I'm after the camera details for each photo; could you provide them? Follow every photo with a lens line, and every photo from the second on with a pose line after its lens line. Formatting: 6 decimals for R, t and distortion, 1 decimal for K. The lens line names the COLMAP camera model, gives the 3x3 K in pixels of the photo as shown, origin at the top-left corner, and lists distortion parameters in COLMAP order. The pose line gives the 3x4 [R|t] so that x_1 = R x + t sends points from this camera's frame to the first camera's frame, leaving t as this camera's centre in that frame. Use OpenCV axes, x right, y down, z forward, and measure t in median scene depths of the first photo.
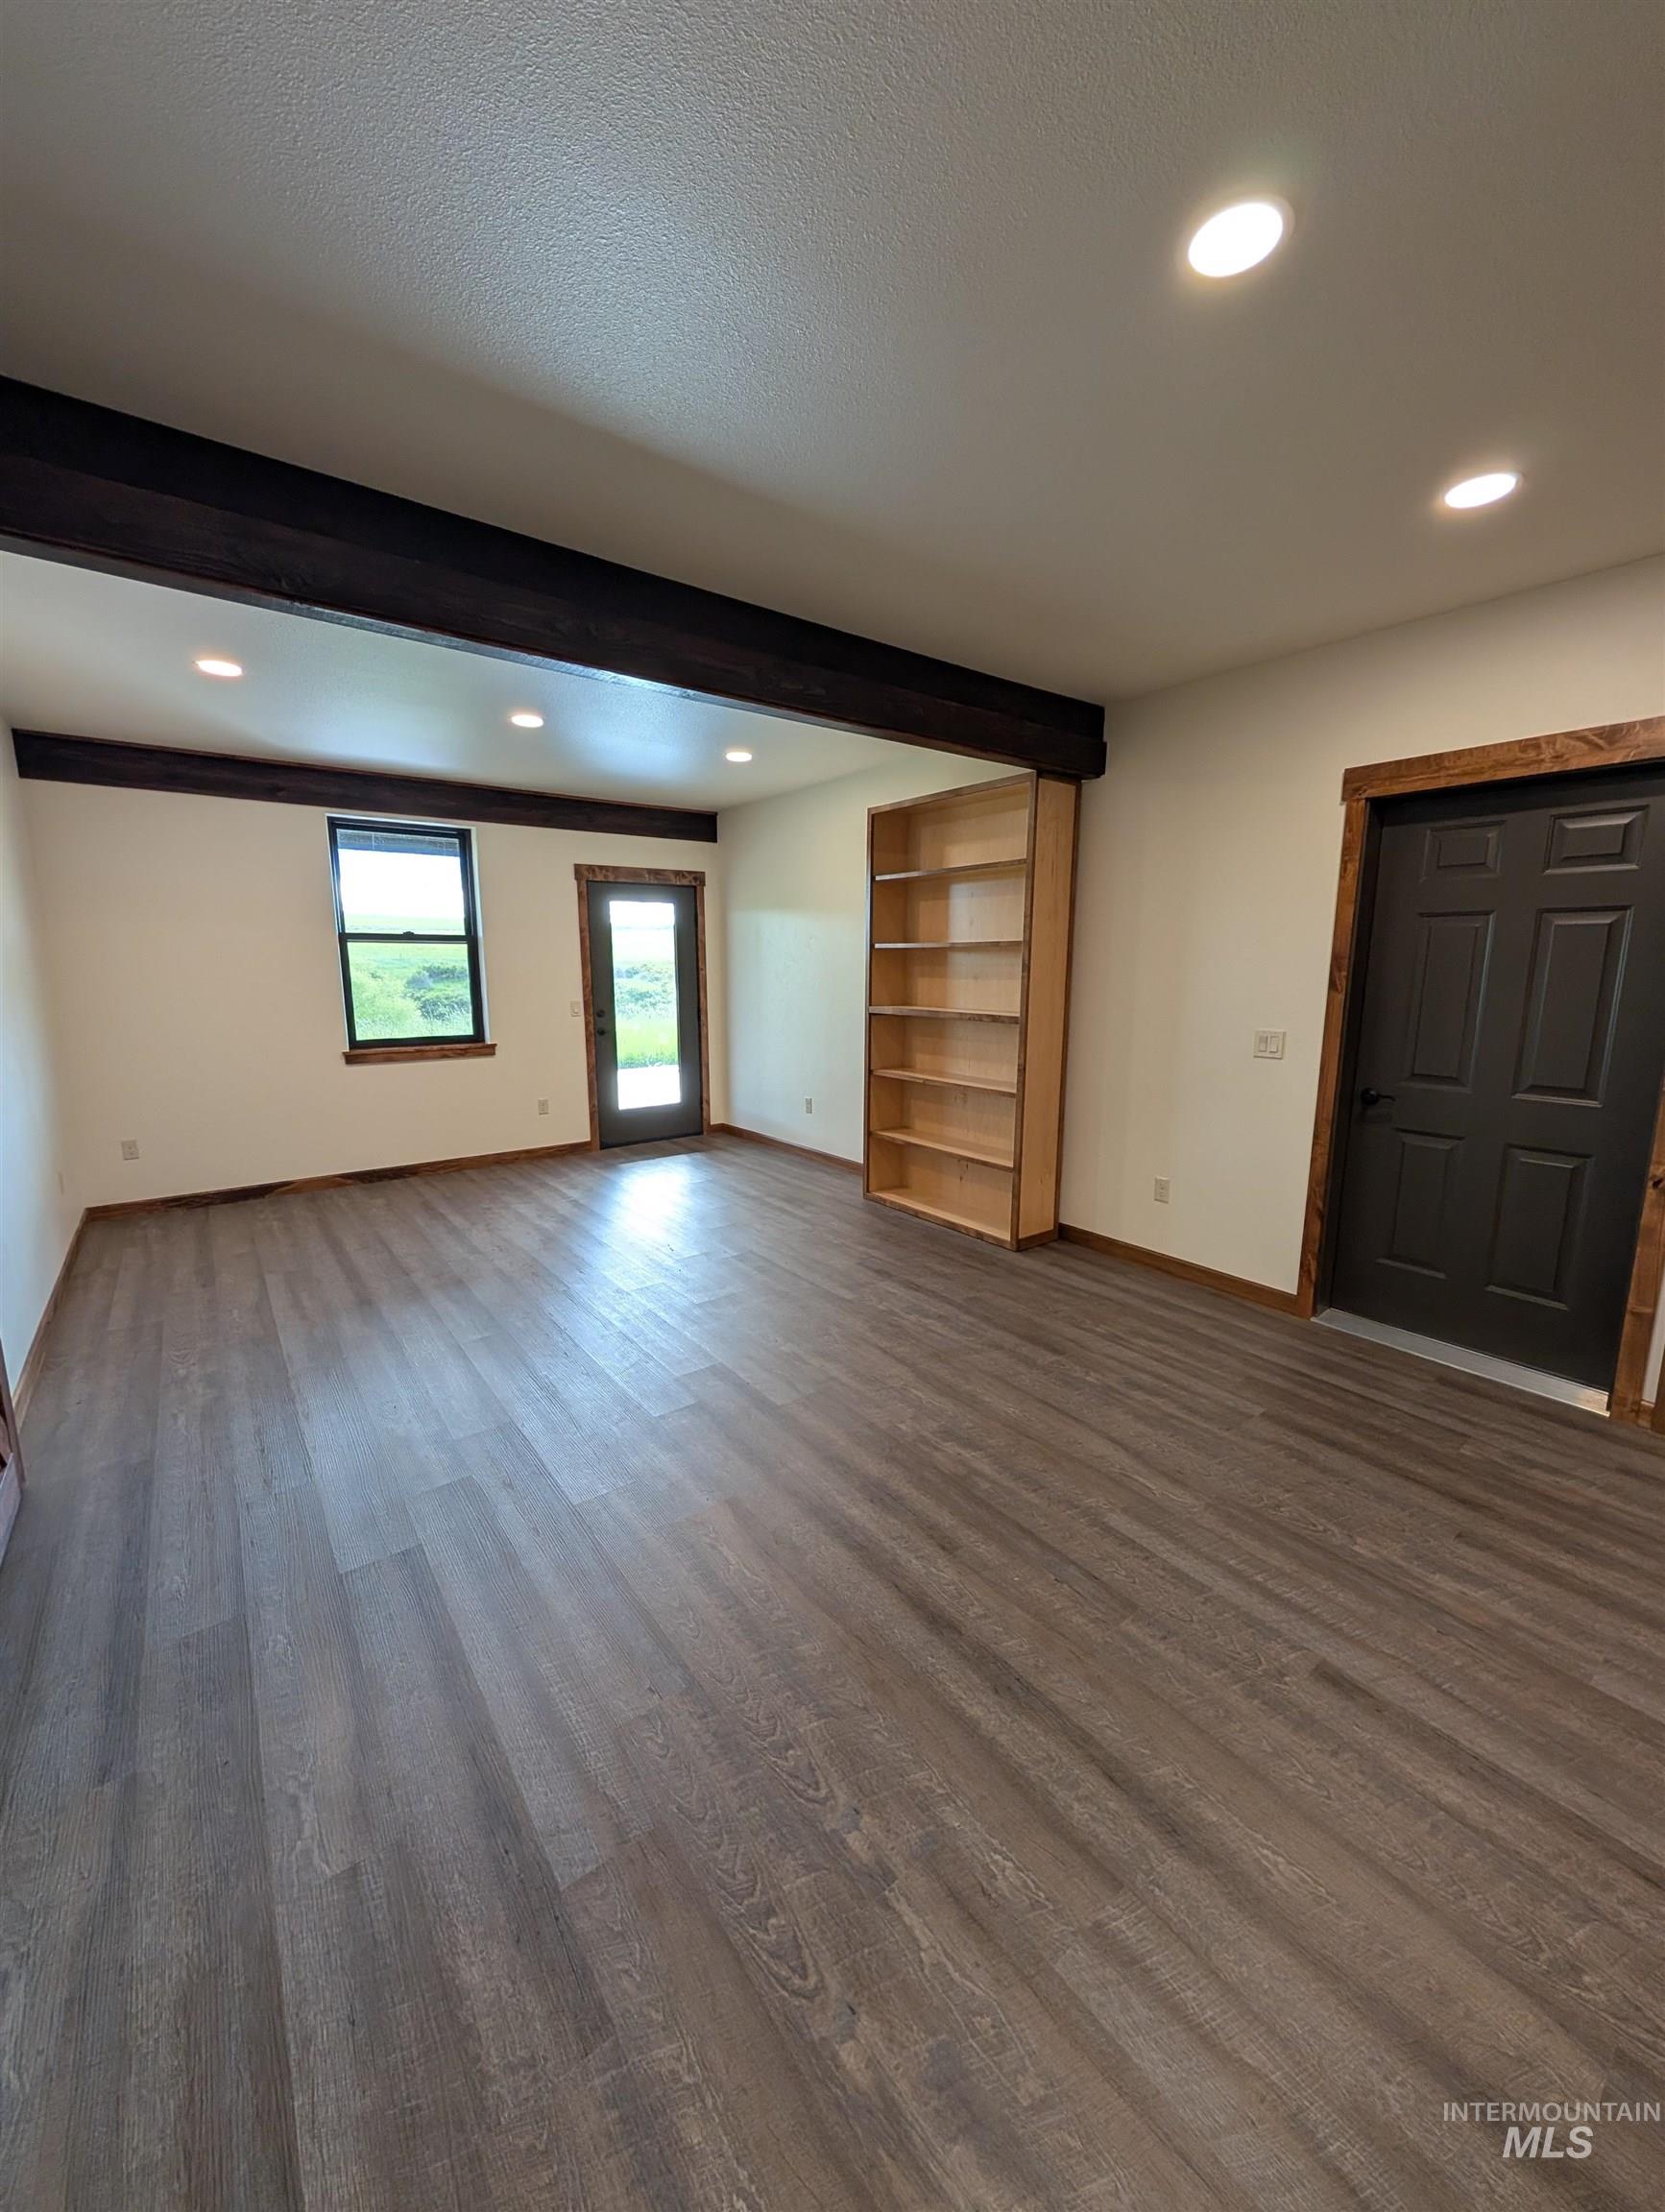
lens RADIAL K [[837.1, 0, 827.3], [0, 837.1, 1105.2], [0, 0, 1]] dist [-0.002374, 0.000070]
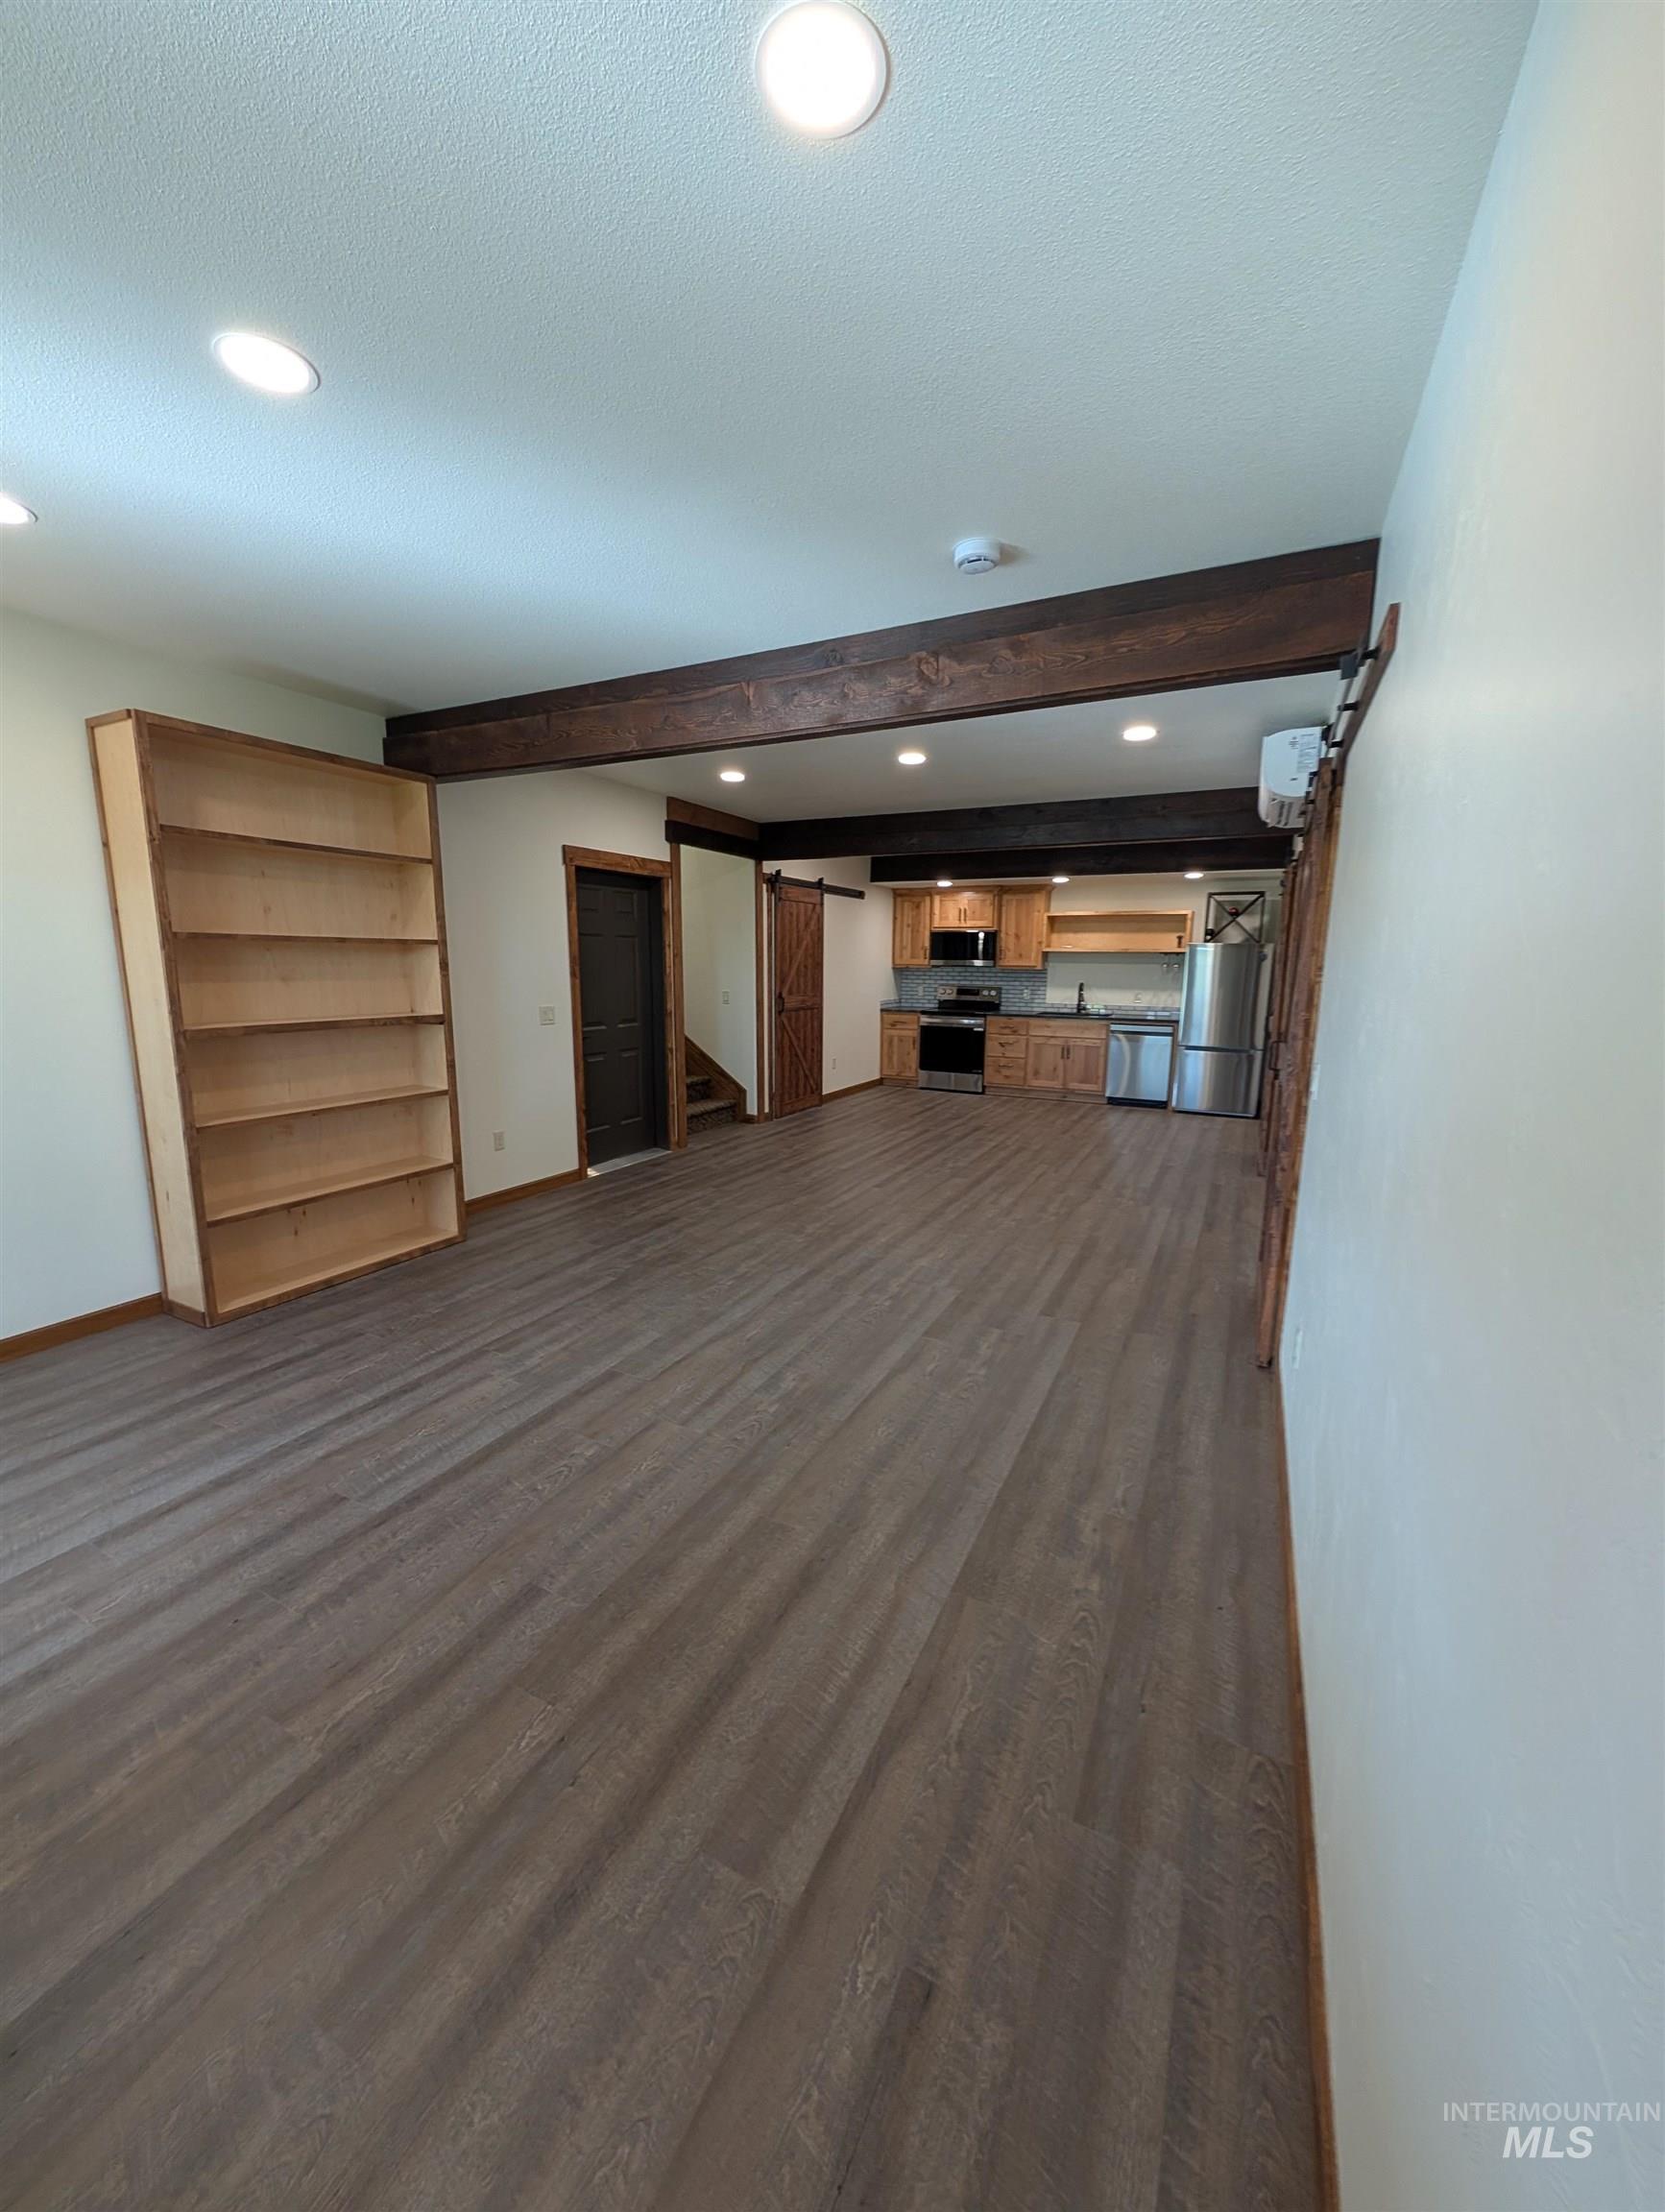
lens RADIAL K [[837.1, 0, 833.3], [0, 837.1, 1098.5], [0, 0, 1]] dist [-0.002374, 0.000070]
pose [[-0.444397, -0.153369, 0.882604, -1.113926], [0.140087, 0.961217, 0.237564, -0.226468], [-0.884809, 0.229214, -0.405677, 1.257808]]
